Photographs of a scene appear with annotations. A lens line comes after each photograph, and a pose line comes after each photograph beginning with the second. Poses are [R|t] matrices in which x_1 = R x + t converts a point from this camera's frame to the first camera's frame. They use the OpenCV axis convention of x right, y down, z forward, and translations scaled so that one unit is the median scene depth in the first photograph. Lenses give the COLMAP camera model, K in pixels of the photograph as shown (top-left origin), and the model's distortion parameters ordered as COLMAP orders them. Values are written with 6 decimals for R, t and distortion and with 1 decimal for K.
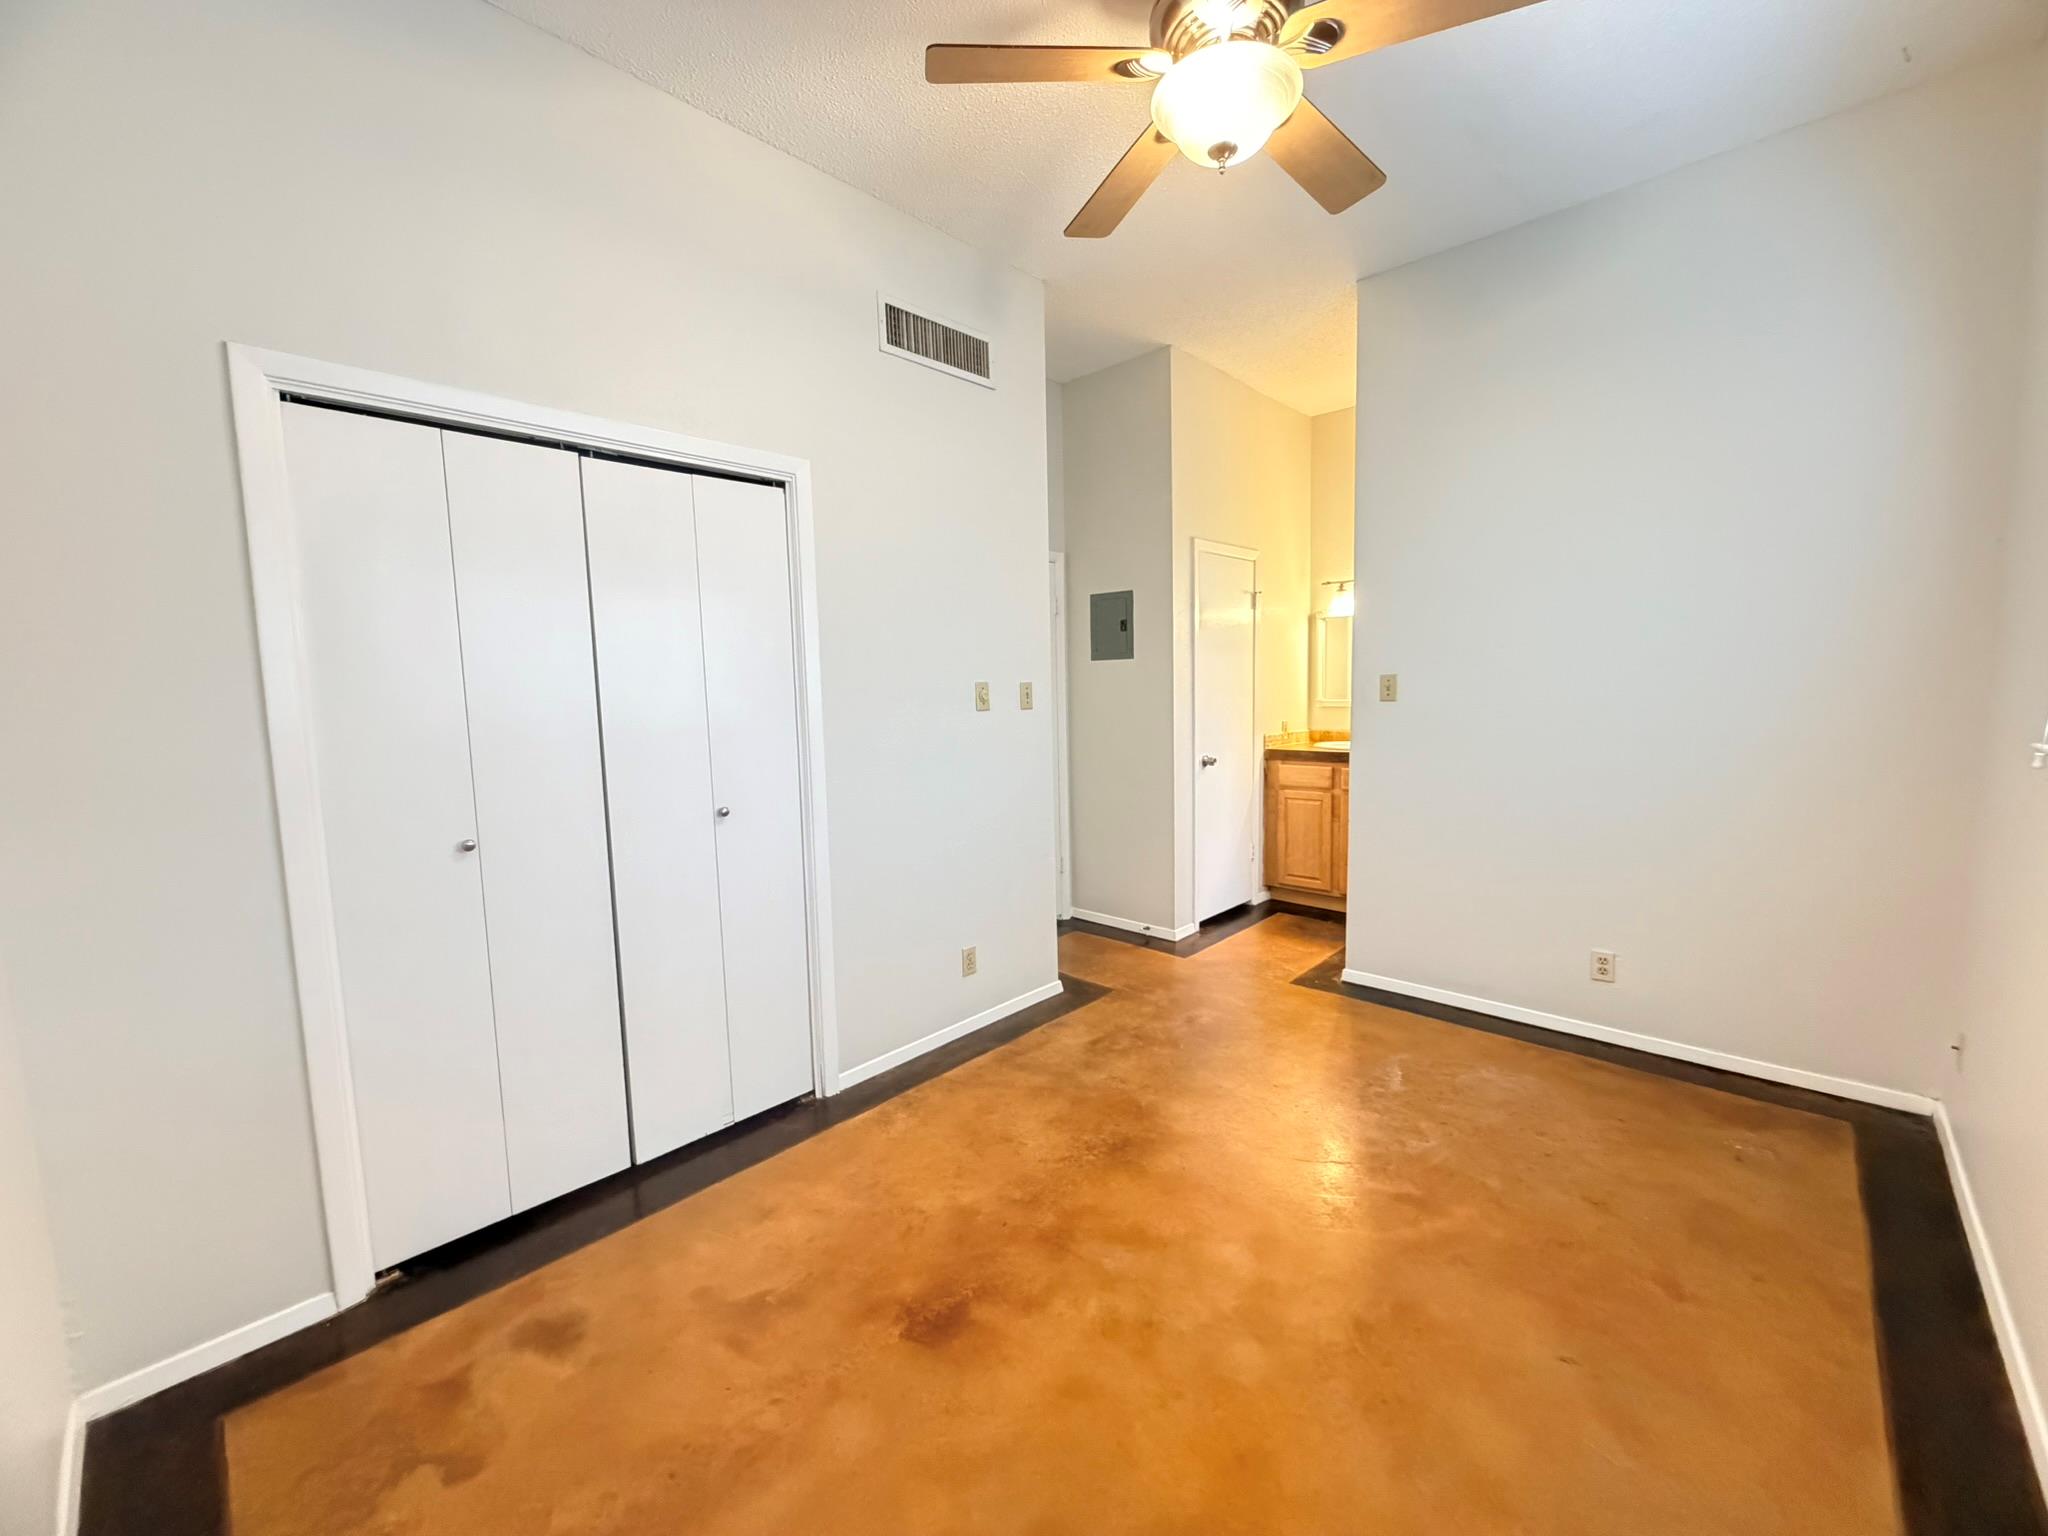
lens RADIAL K [[816.3, 0, 1017.7], [0, 816.3, 764.4], [0, 0, 1]] dist [-0.001448, 0.001003]
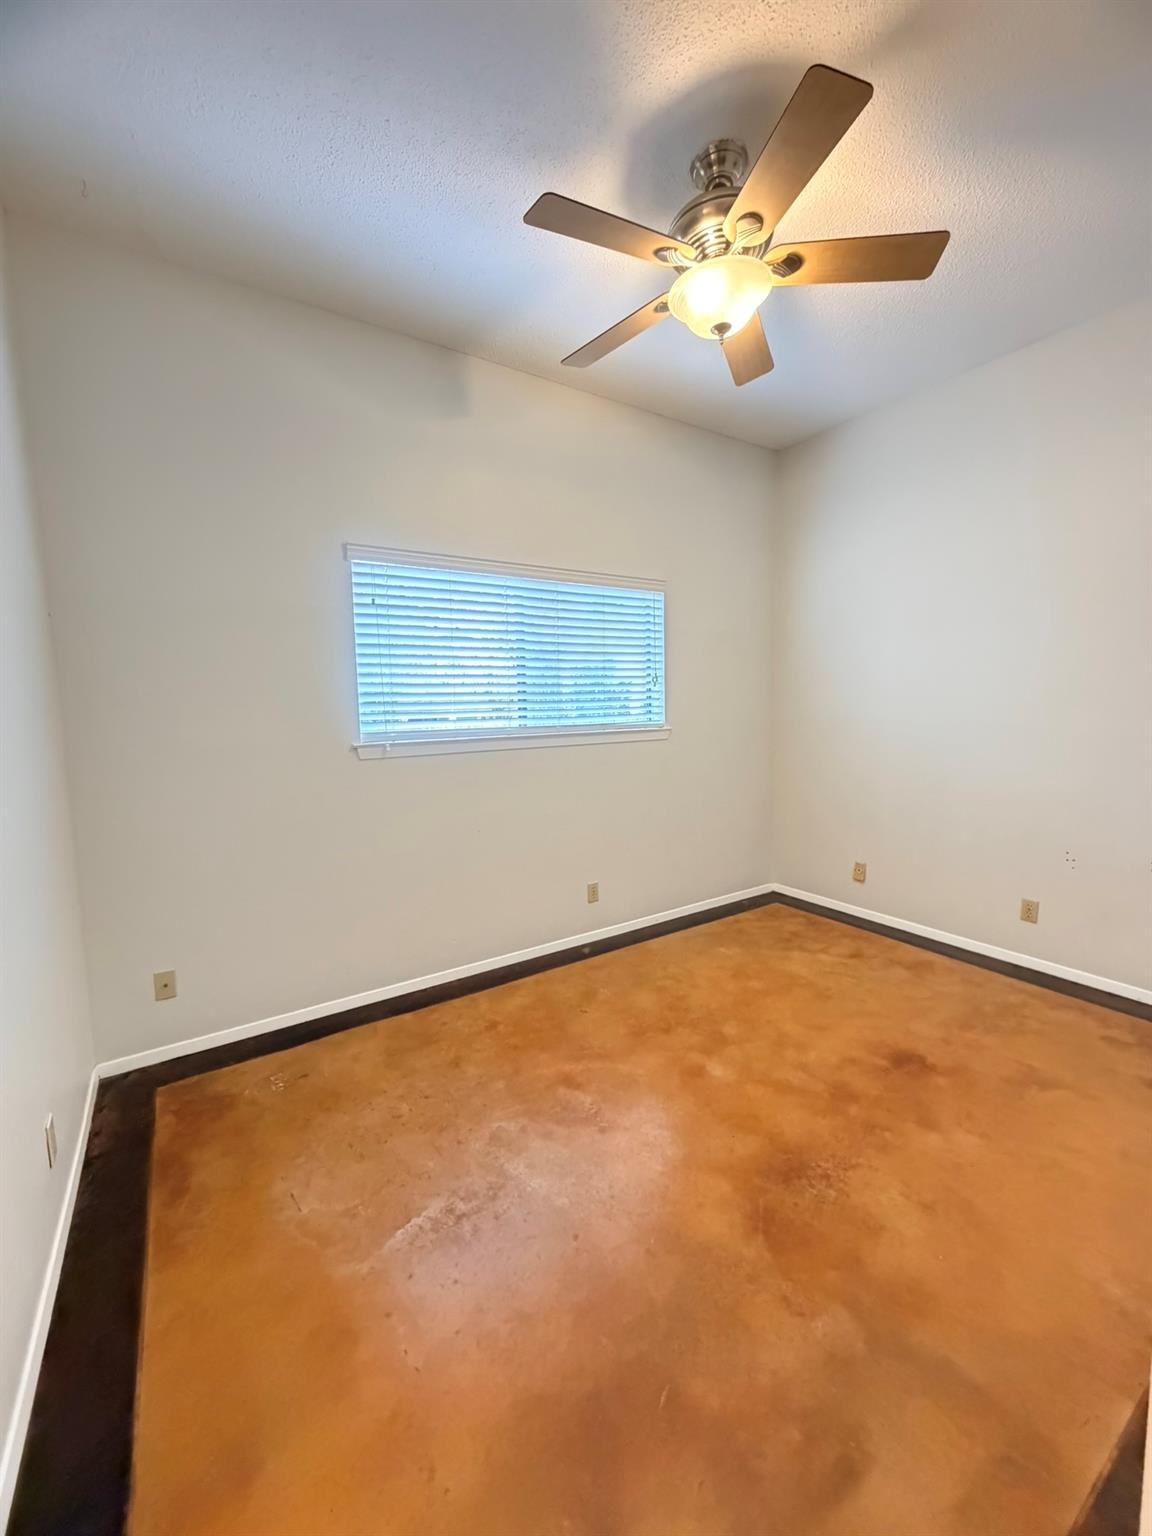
lens RADIAL K [[612.2, 0, 576.9], [0, 612.2, 763.0], [0, 0, 1]] dist [-0.001448, 0.001003]
pose [[-0.972741, 0.021280, 0.230917, 0.219847], [0.065562, 0.980392, 0.185834, -0.184710], [-0.222435, 0.195907, -0.955062, 1.850130]]
